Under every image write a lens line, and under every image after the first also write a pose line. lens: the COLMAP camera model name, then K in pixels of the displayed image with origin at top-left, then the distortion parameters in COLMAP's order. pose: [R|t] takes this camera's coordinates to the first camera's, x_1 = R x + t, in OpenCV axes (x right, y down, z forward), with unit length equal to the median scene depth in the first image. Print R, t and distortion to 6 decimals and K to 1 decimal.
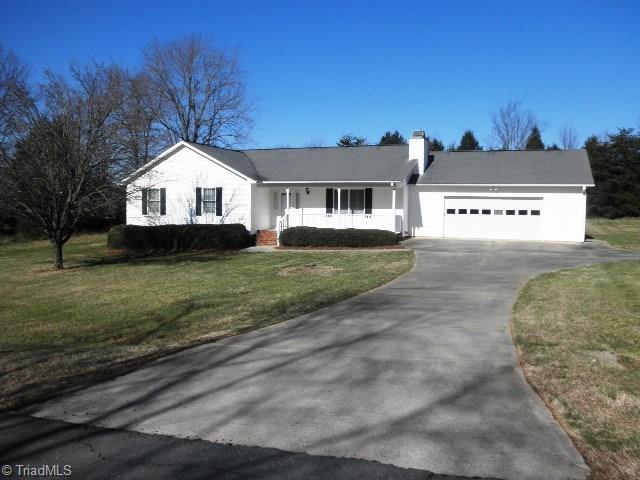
lens RADIAL K [[527.0, 0, 320.1], [0, 527.0, 241.3], [0, 0, 1]] dist [-0.097477, 0.055939]
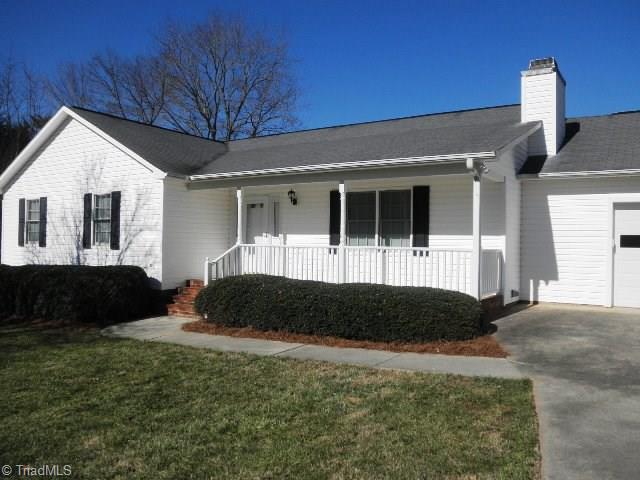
lens RADIAL K [[527.0, 0, 319.0], [0, 527.0, 237.8], [0, 0, 1]] dist [-0.097477, 0.055939]
pose [[0.975110, 0.002074, -0.221711, 0.104101], [-0.020814, 0.996397, -0.082222, -0.023018], [0.220742, 0.084791, 0.971640, 0.568008]]
